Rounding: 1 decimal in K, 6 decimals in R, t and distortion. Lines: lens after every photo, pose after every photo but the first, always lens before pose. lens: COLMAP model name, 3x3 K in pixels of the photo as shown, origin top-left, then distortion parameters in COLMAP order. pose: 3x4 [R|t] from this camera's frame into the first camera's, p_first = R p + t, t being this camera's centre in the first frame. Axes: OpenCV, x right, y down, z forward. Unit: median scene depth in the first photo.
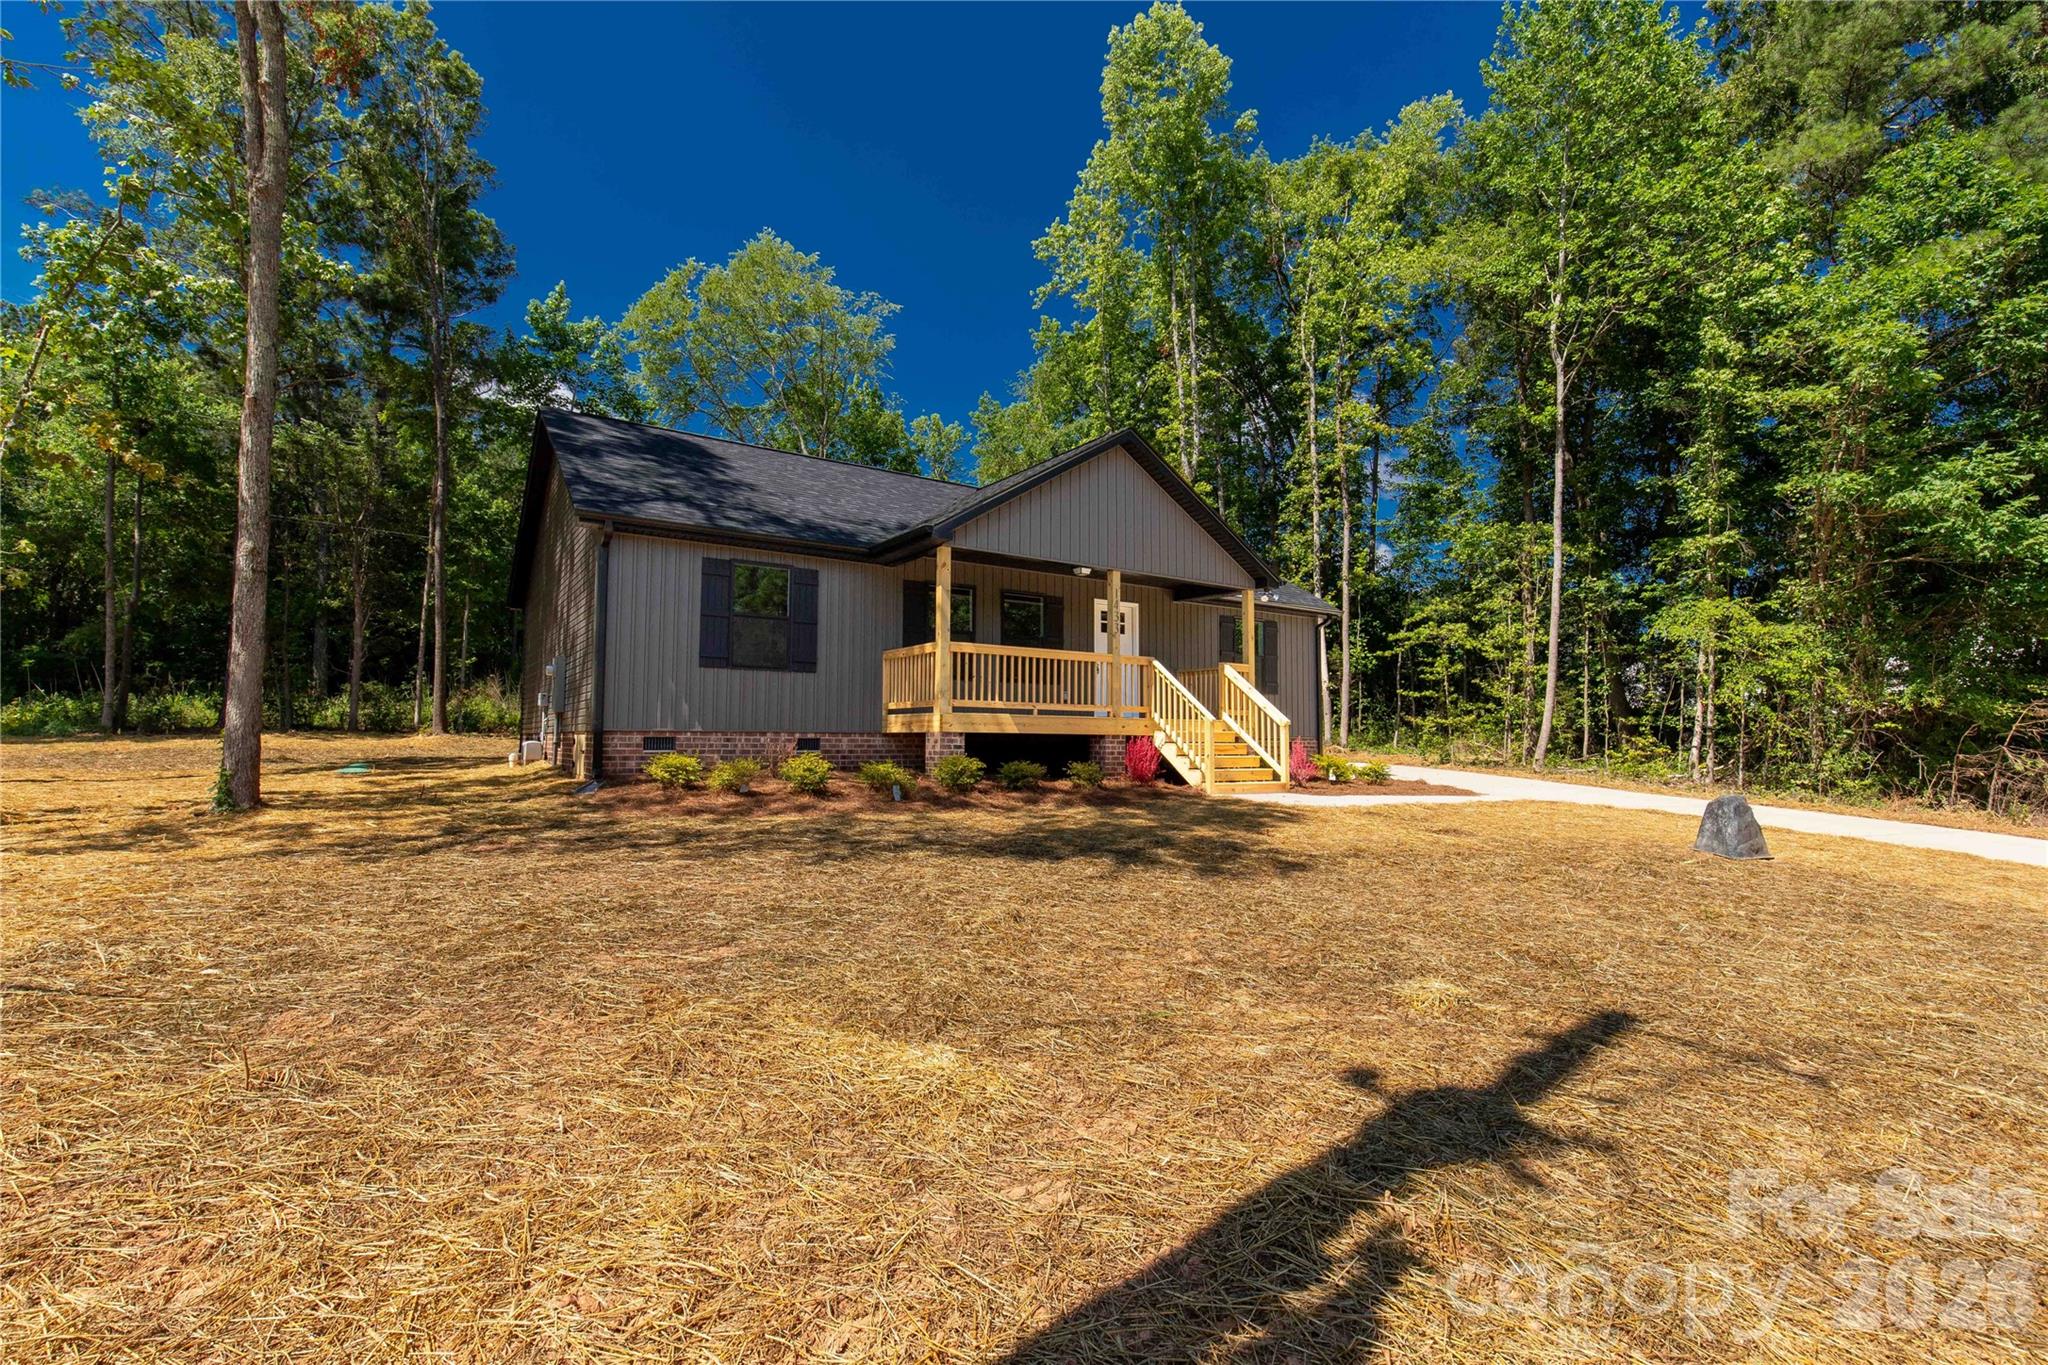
lens RADIAL K [[924.7, 0, 1019.9], [0, 924.7, 687.3], [0, 0, 1]] dist [0.004493, -0.000347]
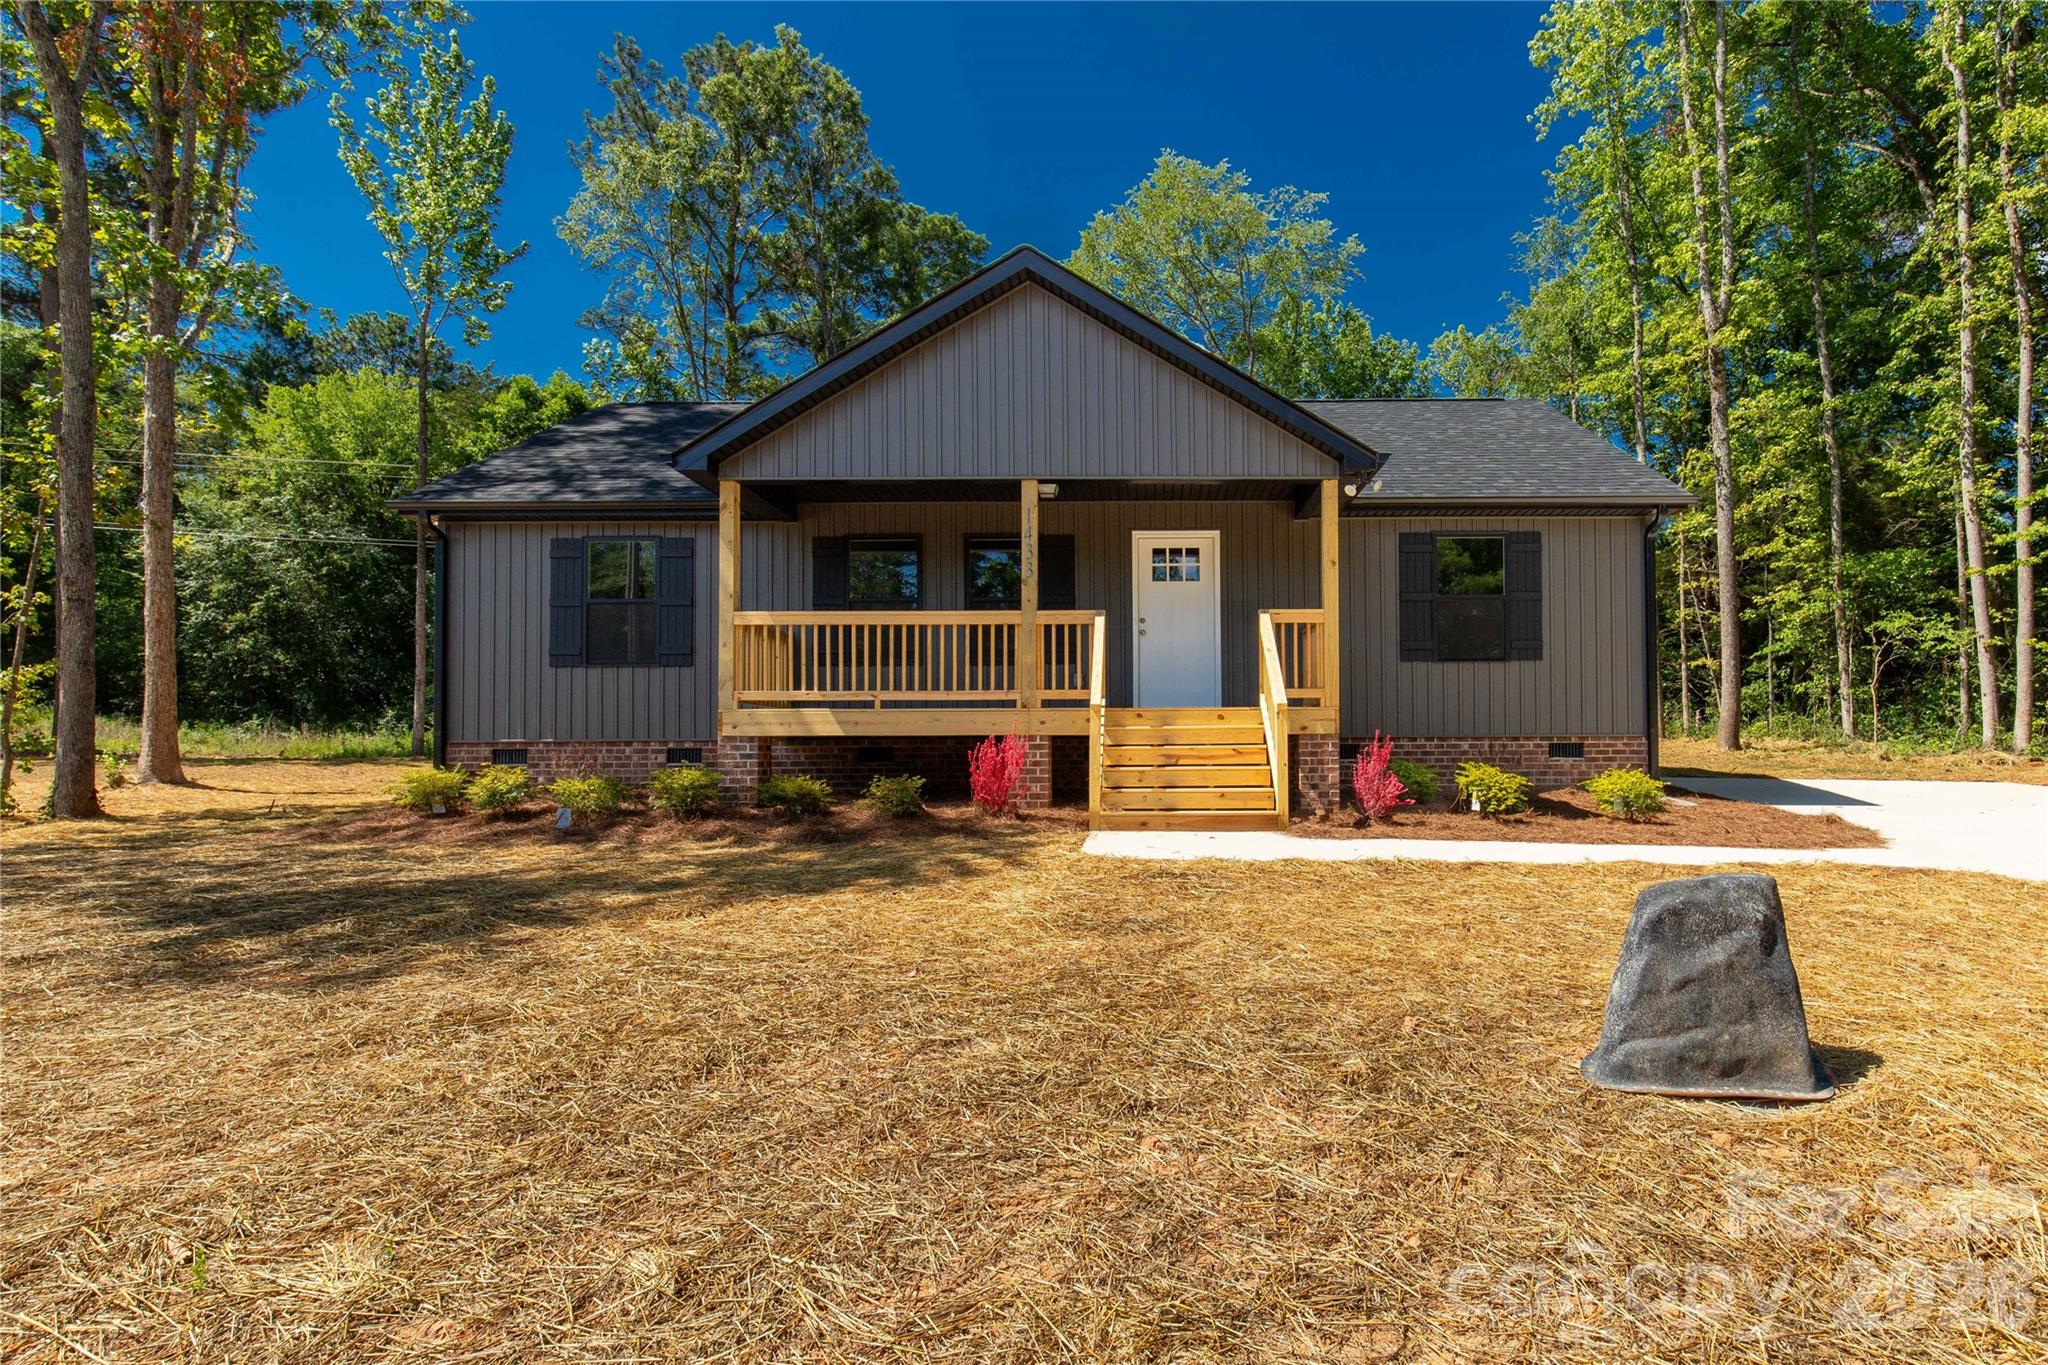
lens RADIAL K [[1051.4, 0, 1147.6], [0, 1051.4, 734.6], [0, 0, 1]] dist [0.006093, 0.000299]
pose [[0.832048, -0.024882, -0.554145, 0.564336], [0.043068, 0.998876, 0.019815, 0.038981], [0.553029, -0.040353, 0.832184, 0.423791]]
